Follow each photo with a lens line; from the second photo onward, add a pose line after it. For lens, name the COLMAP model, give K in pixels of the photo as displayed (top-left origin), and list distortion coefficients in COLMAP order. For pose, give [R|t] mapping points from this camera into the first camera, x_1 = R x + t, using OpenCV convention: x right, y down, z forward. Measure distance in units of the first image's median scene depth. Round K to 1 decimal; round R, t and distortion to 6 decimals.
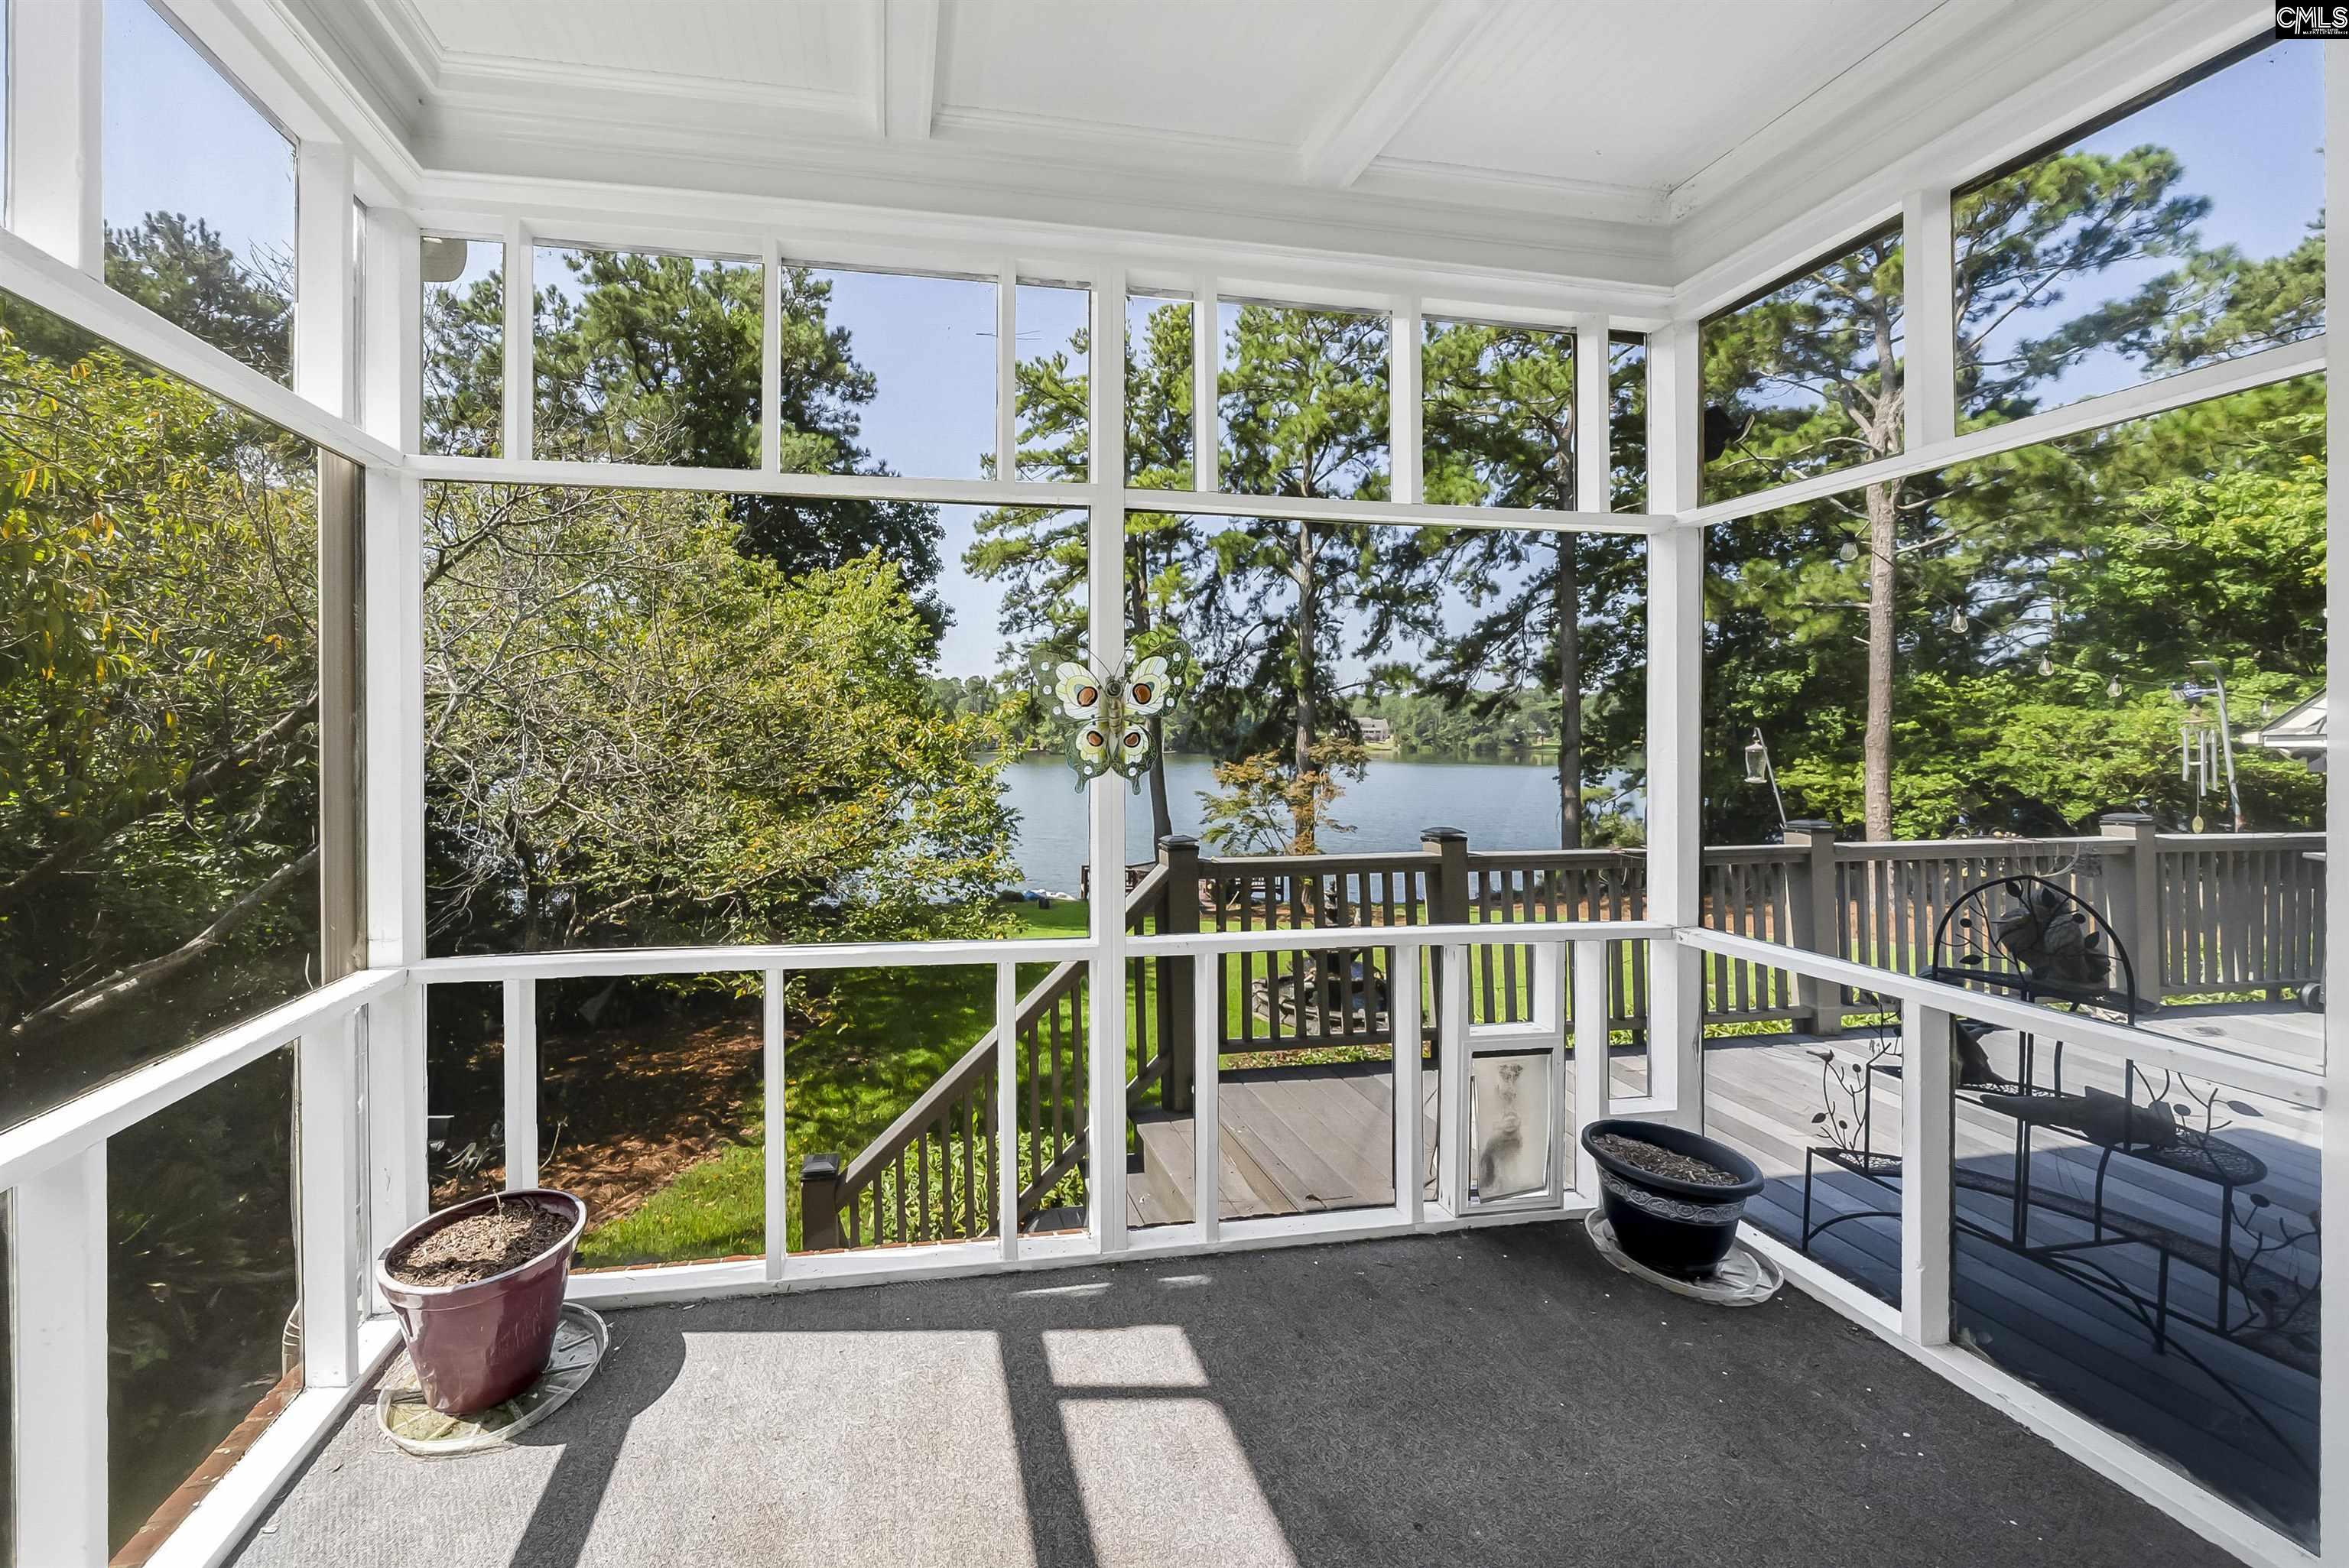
lens RADIAL K [[834.1, 0, 1072.0], [0, 834.1, 735.8], [0, 0, 1]] dist [-0.009196, -0.000369]
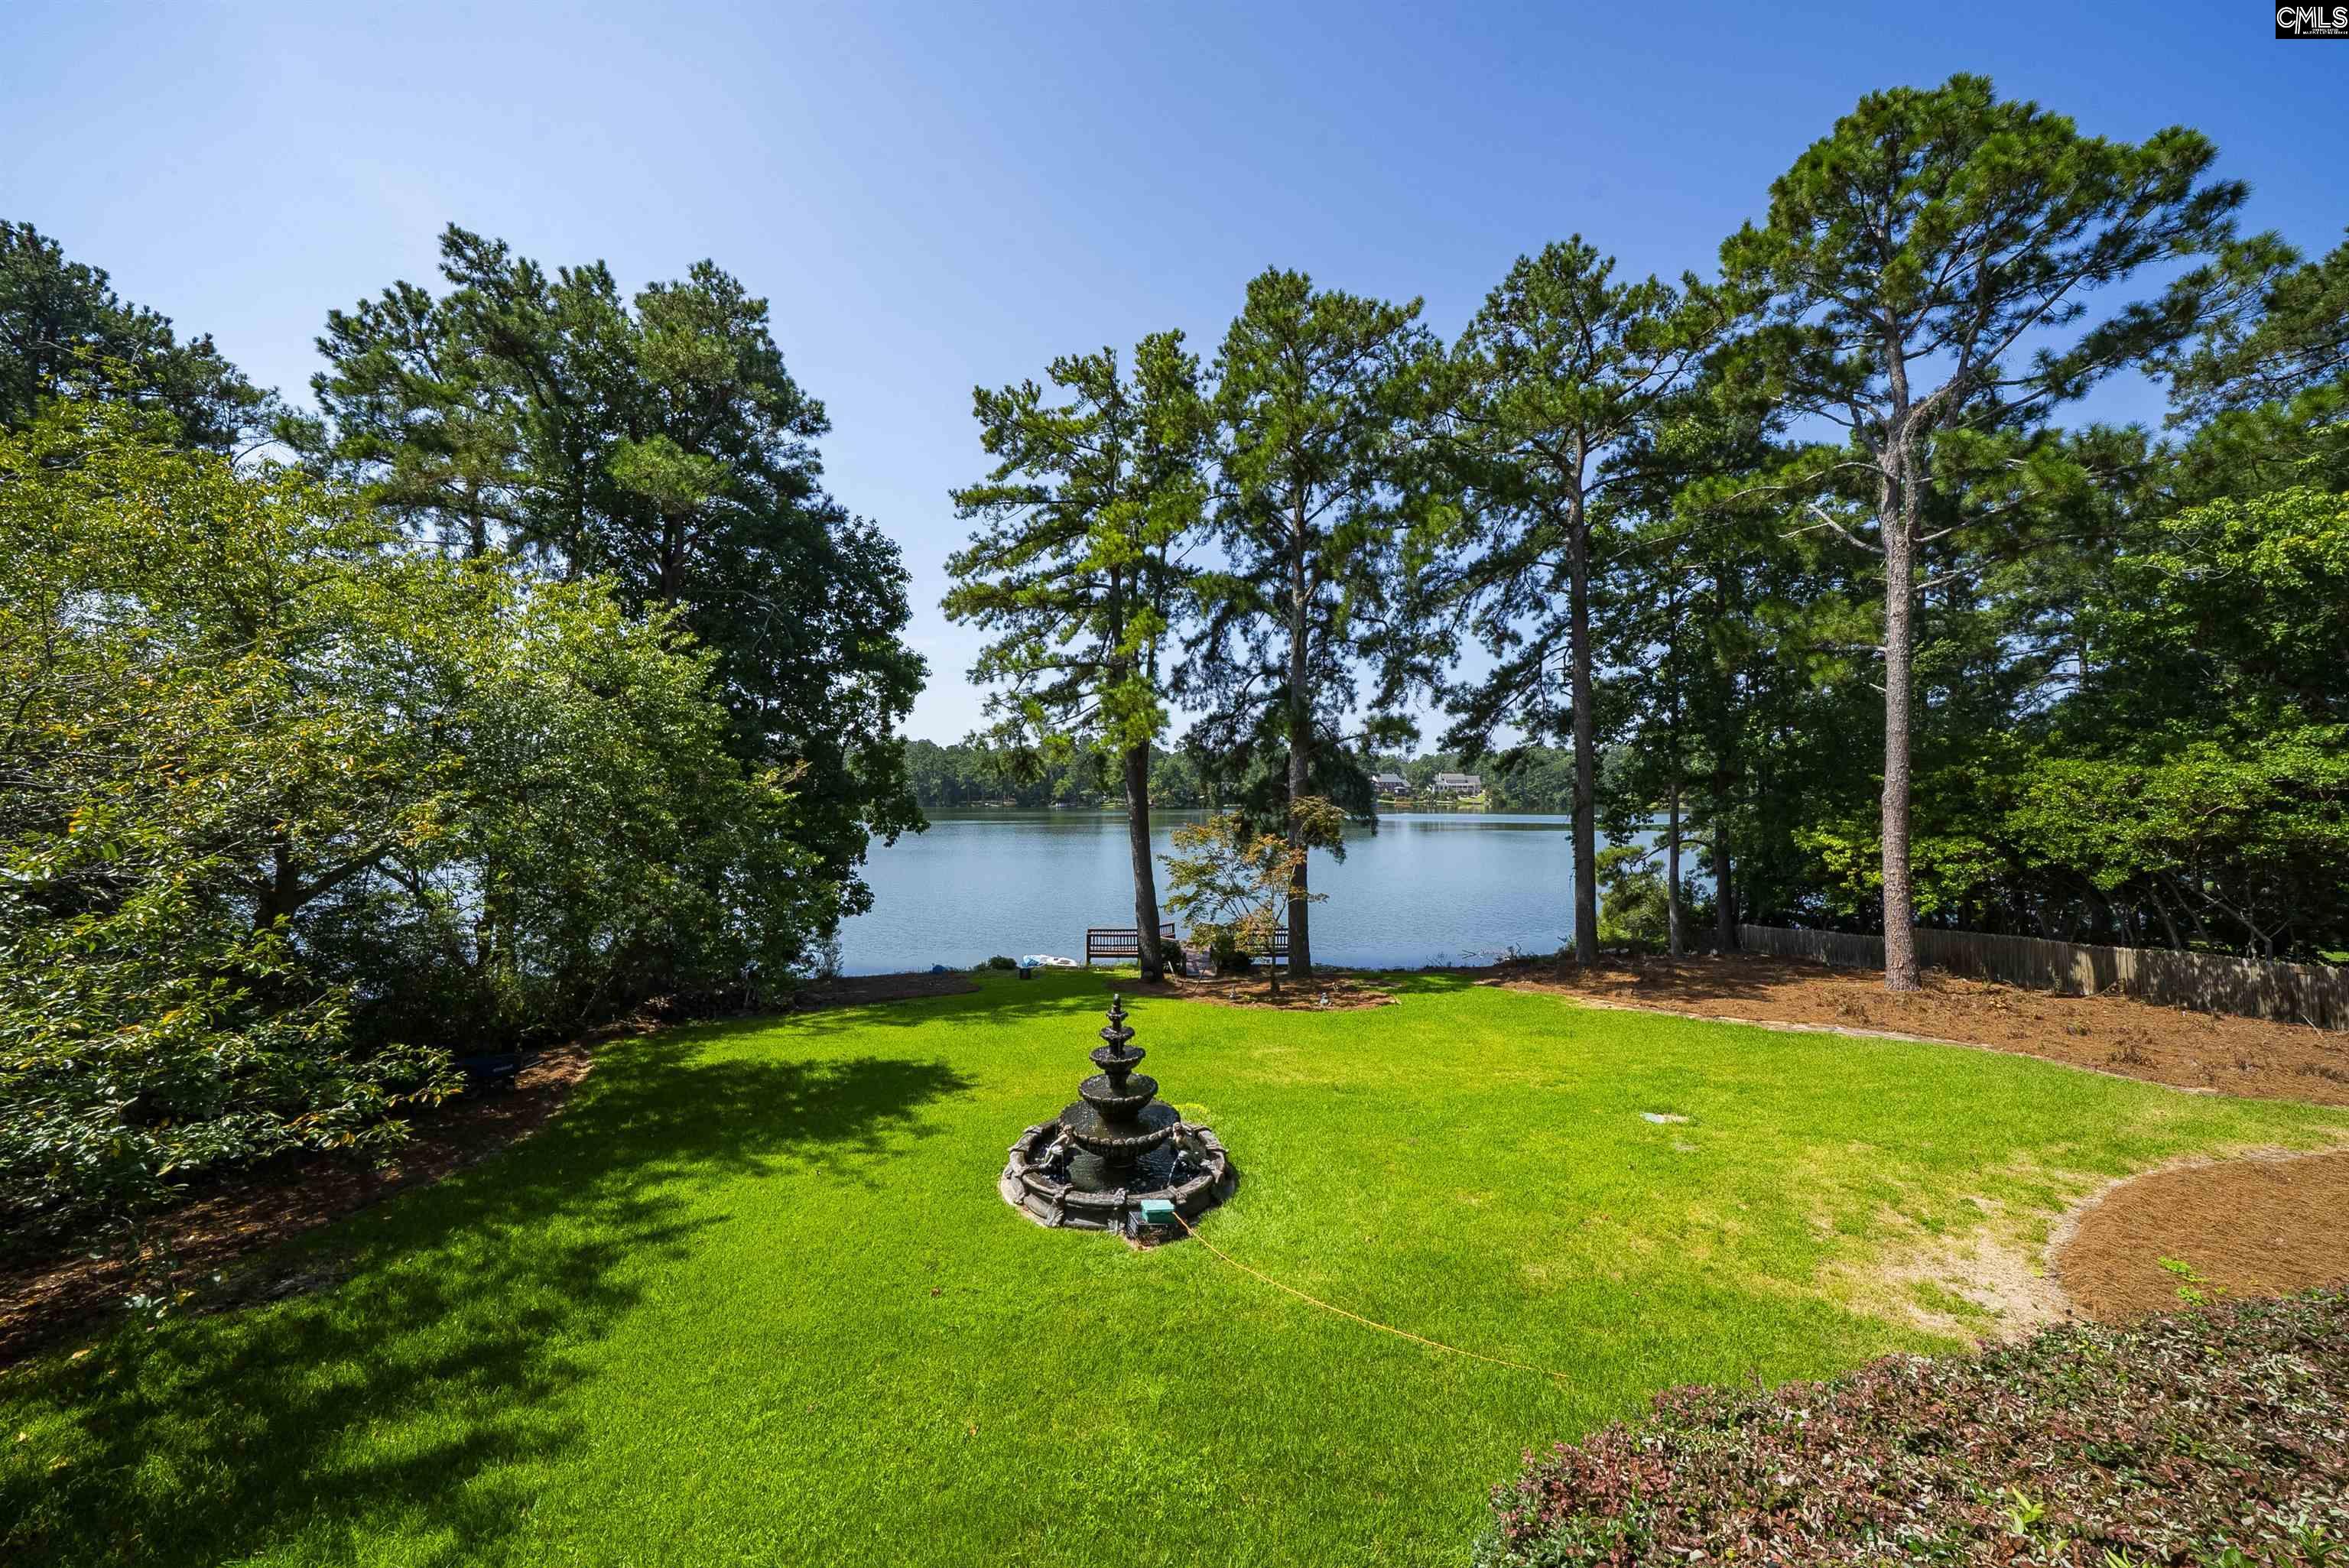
lens RADIAL K [[834.1, 0, 1163.8], [0, 834.1, 780.3], [0, 0, 1]] dist [-0.009196, -0.000369]
pose [[0.999439, -0.002702, 0.033379, 0.129880], [0.003146, 0.999907, -0.013260, -0.004500], [-0.033340, 0.013357, 0.999355, 0.109029]]
